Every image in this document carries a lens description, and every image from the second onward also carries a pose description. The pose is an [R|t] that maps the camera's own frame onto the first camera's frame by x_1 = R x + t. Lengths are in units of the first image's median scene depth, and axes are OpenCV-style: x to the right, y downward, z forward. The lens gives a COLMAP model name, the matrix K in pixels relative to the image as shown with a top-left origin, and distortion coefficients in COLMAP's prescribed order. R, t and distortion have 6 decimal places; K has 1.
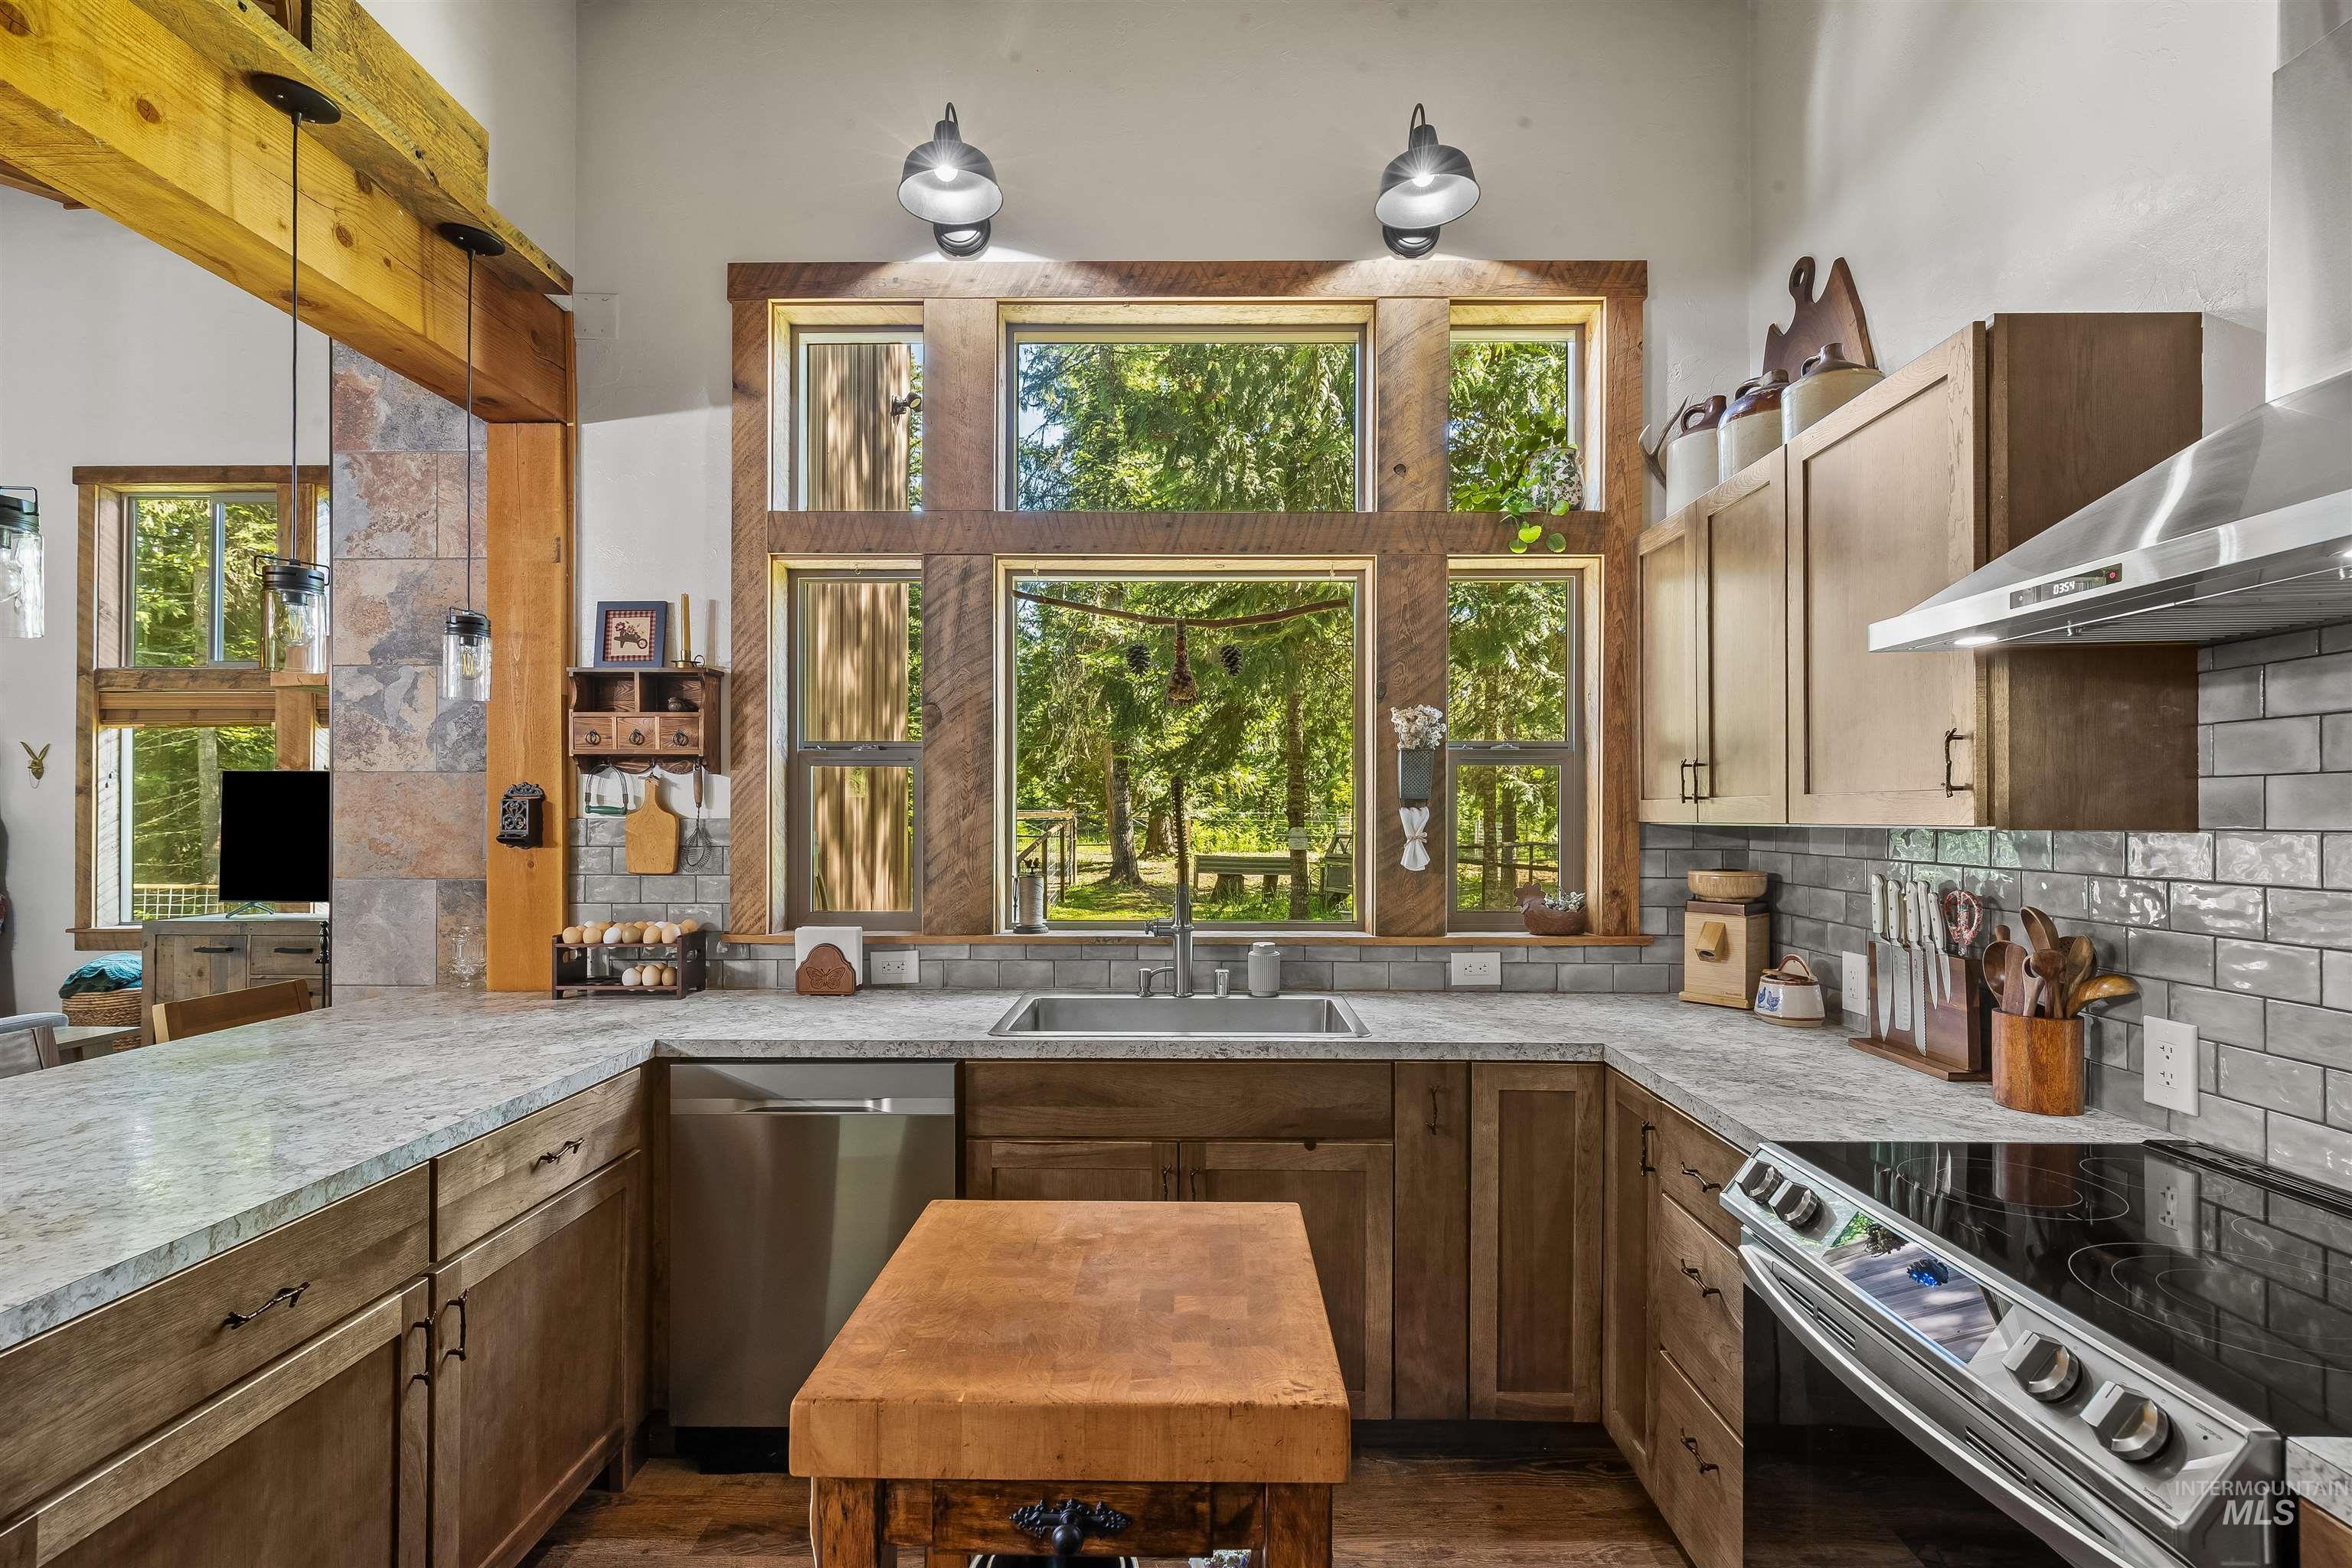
lens RADIAL K [[1088.0, 0, 1181.7], [0, 1088.0, 808.0], [0, 0, 1]] dist [-0.006360, 0.001387]
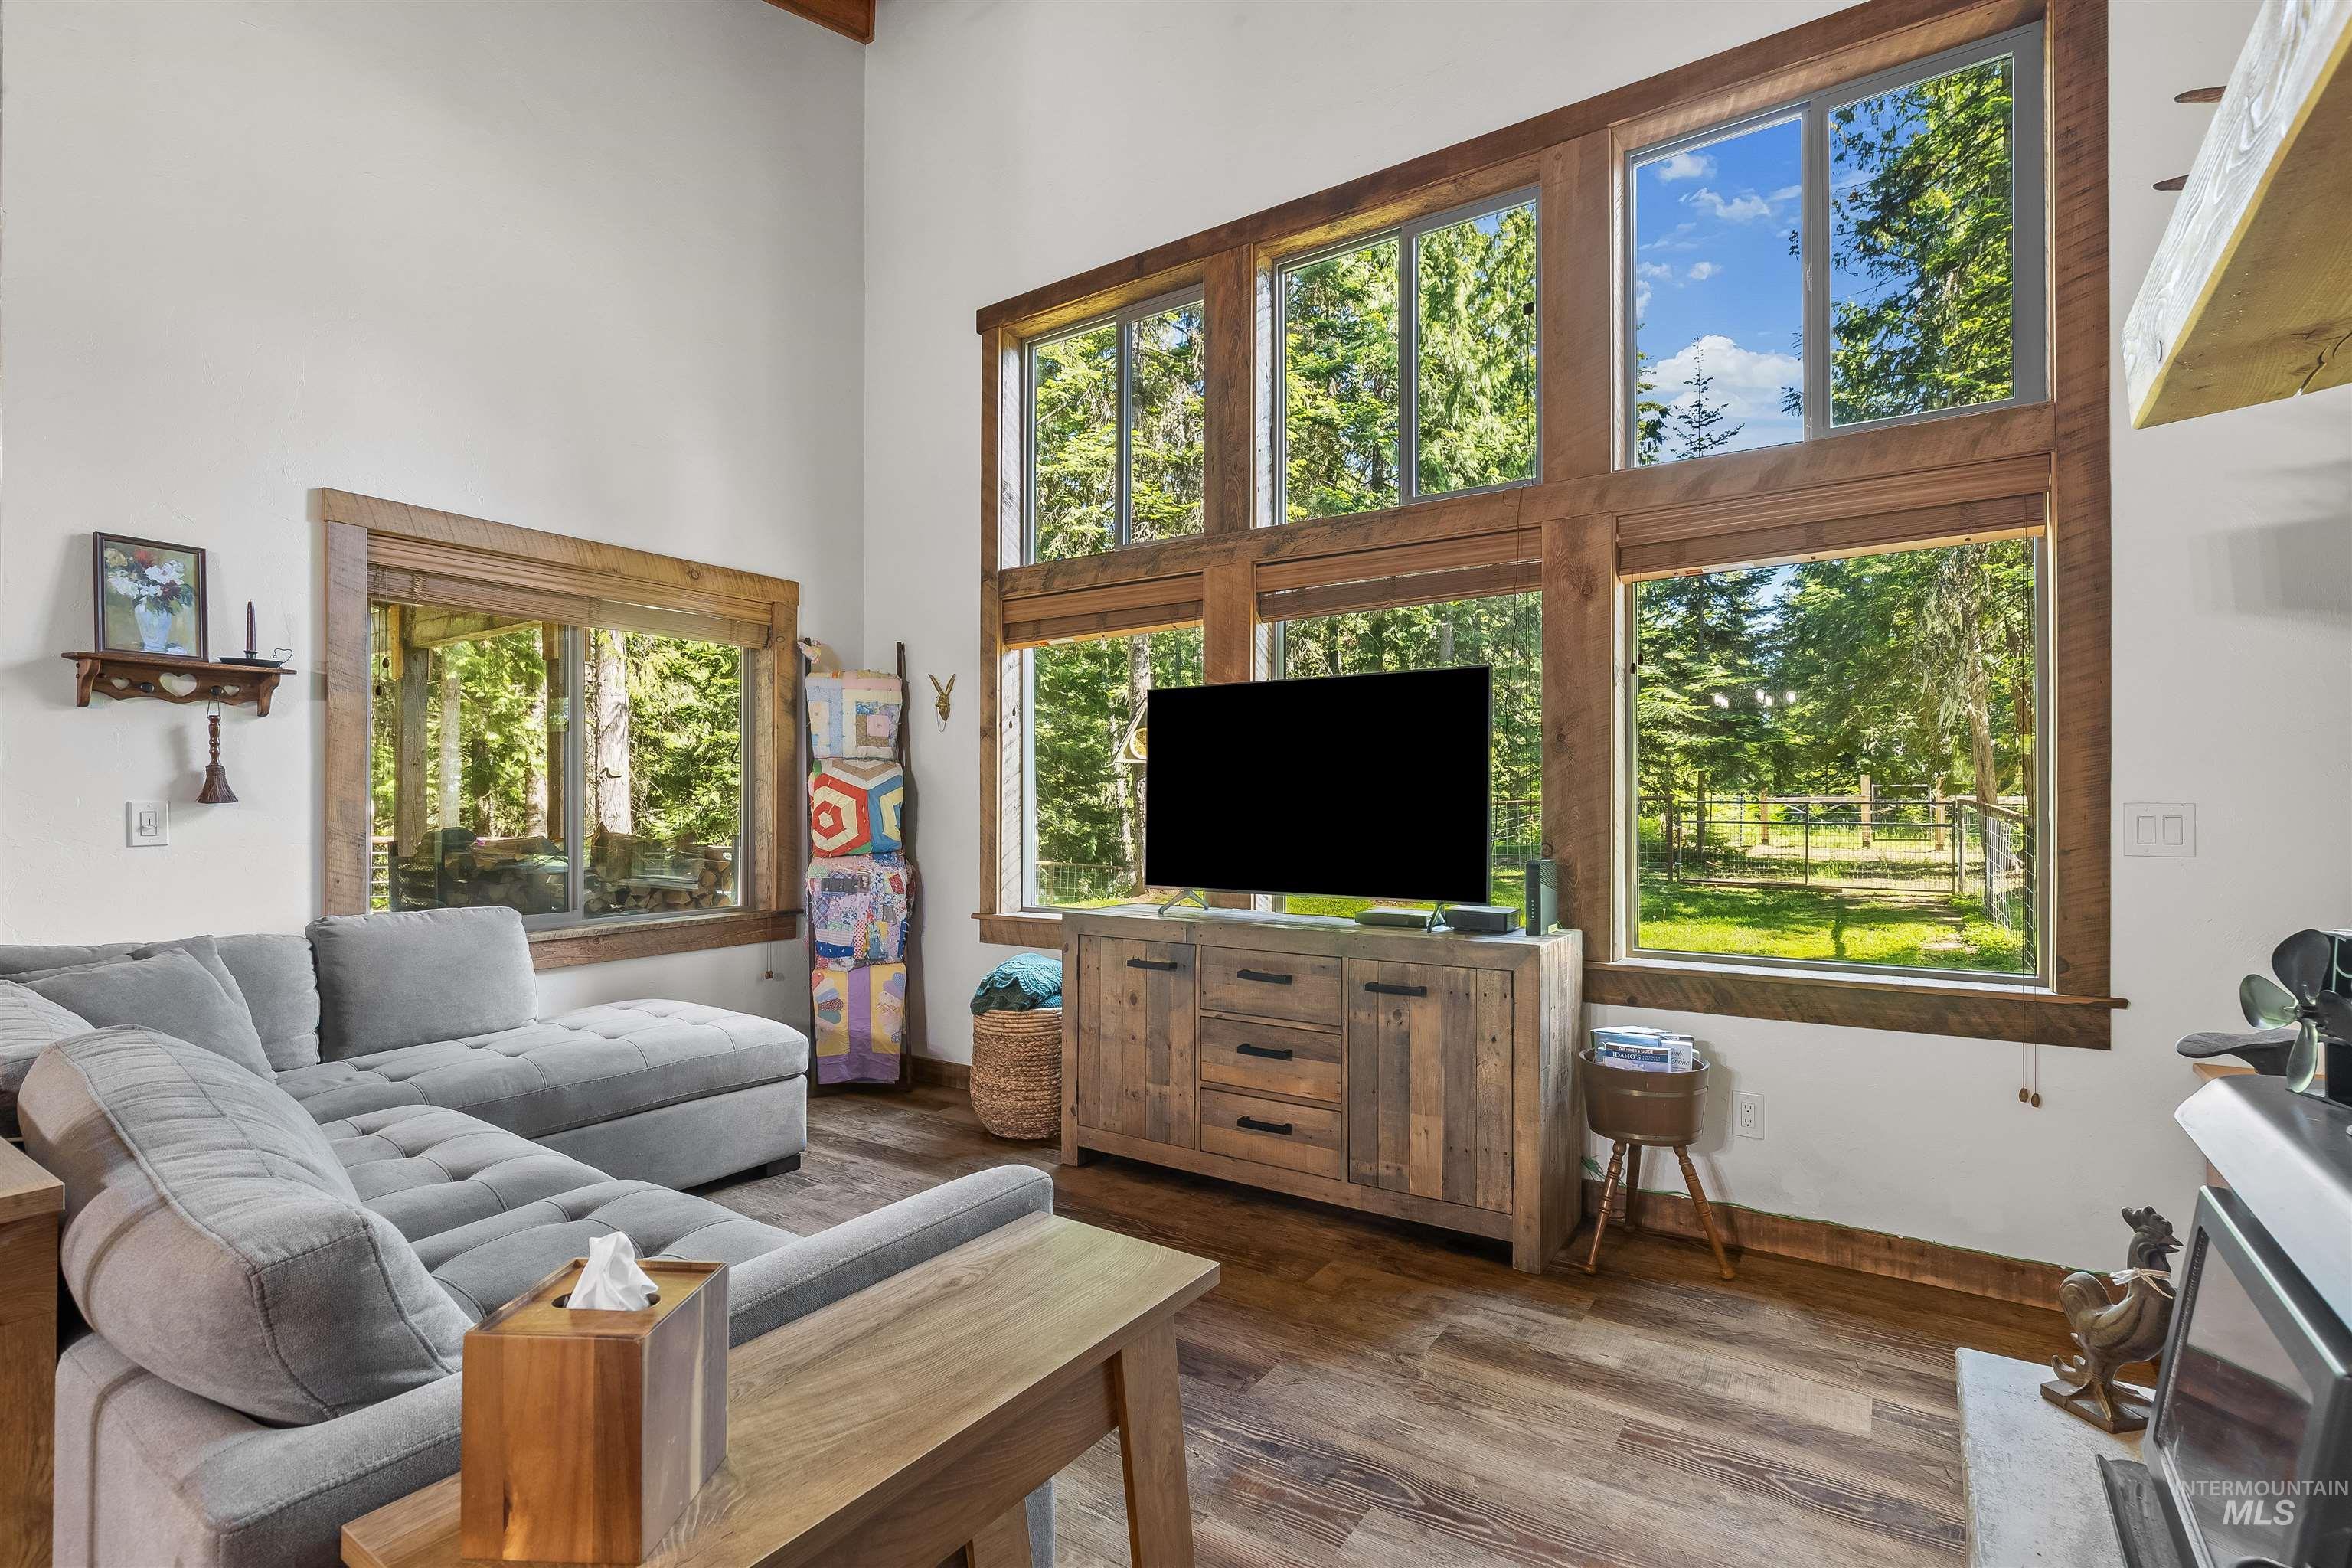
lens RADIAL K [[1082.1, 0, 1182.0], [0, 1082.1, 799.3], [0, 0, 1]] dist [-0.000340, 0.001332]
pose [[0.839693, -0.002992, -0.543053, -1.015712], [0.002045, 0.999995, -0.002348, 0.068456], [0.543057, 0.000861, 0.839695, 0.908409]]
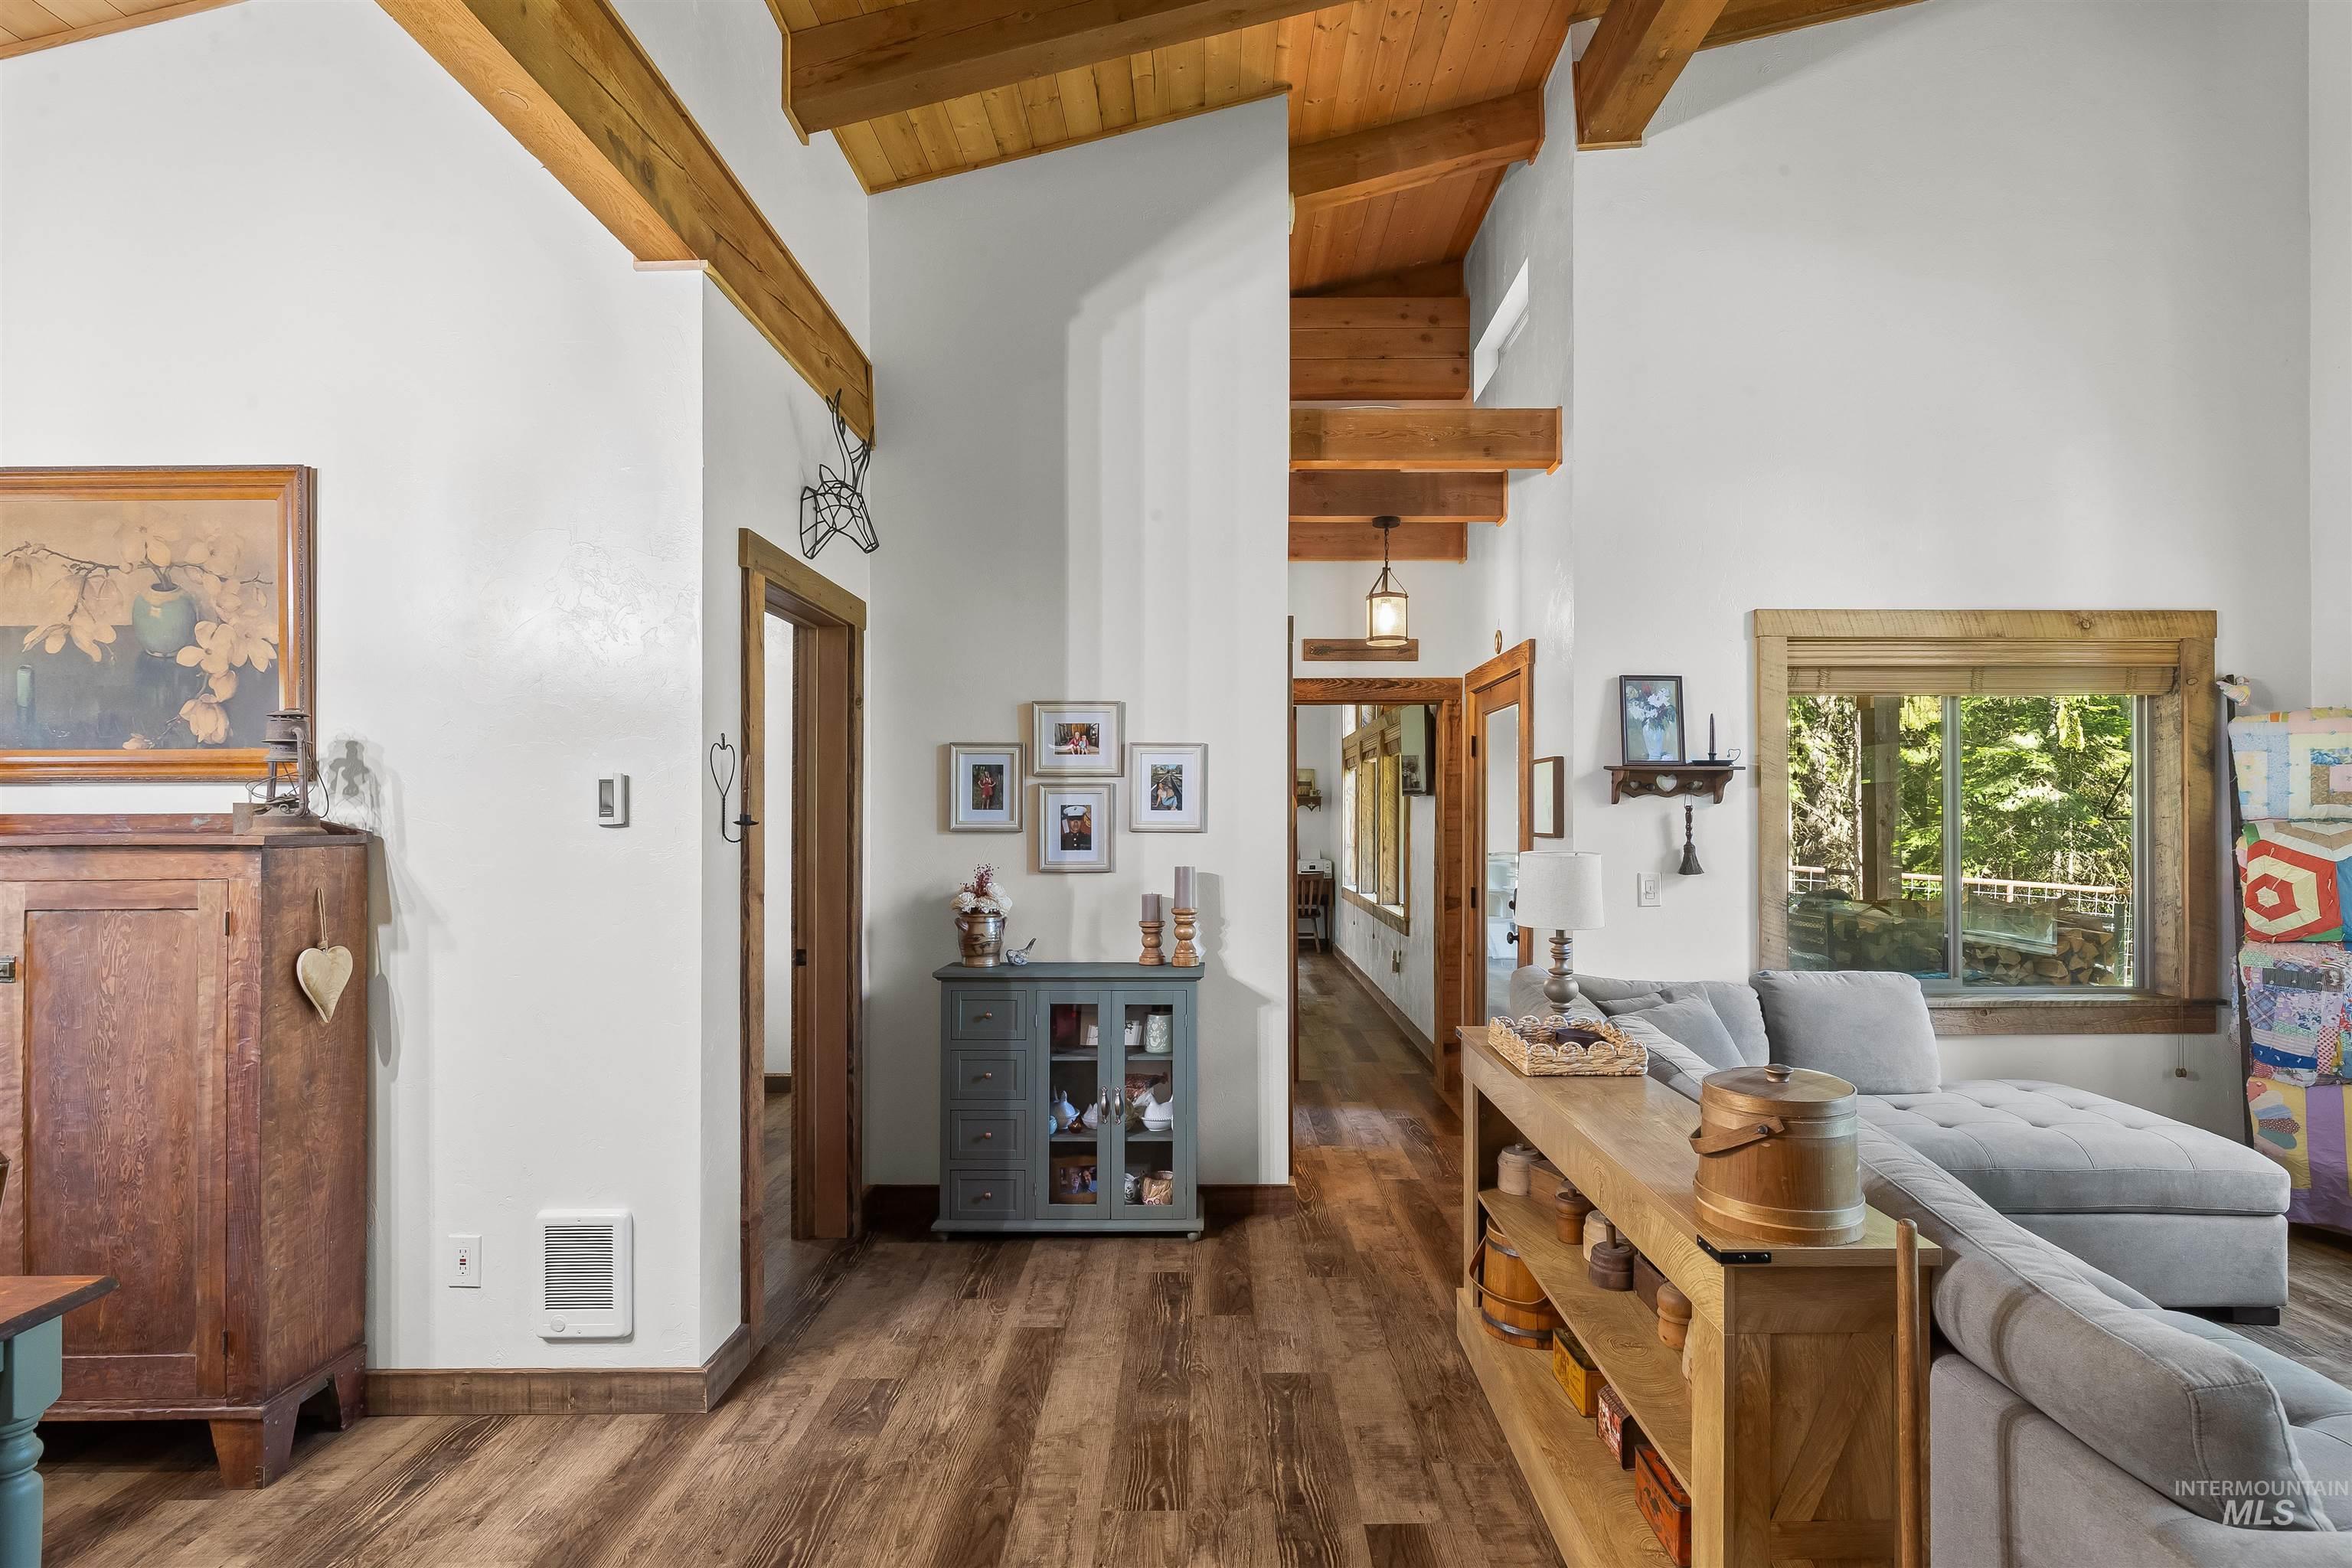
lens RADIAL K [[1131.3, 0, 1224.3], [0, 1131.3, 807.3], [0, 0, 1]] dist [-0.011484, 0.007388]
pose [[0.031497, -0.005325, -0.999490, -0.998830], [0.003659, 0.999980, -0.005212, -0.011022], [0.999497, -0.003493, 0.031516, 0.660669]]
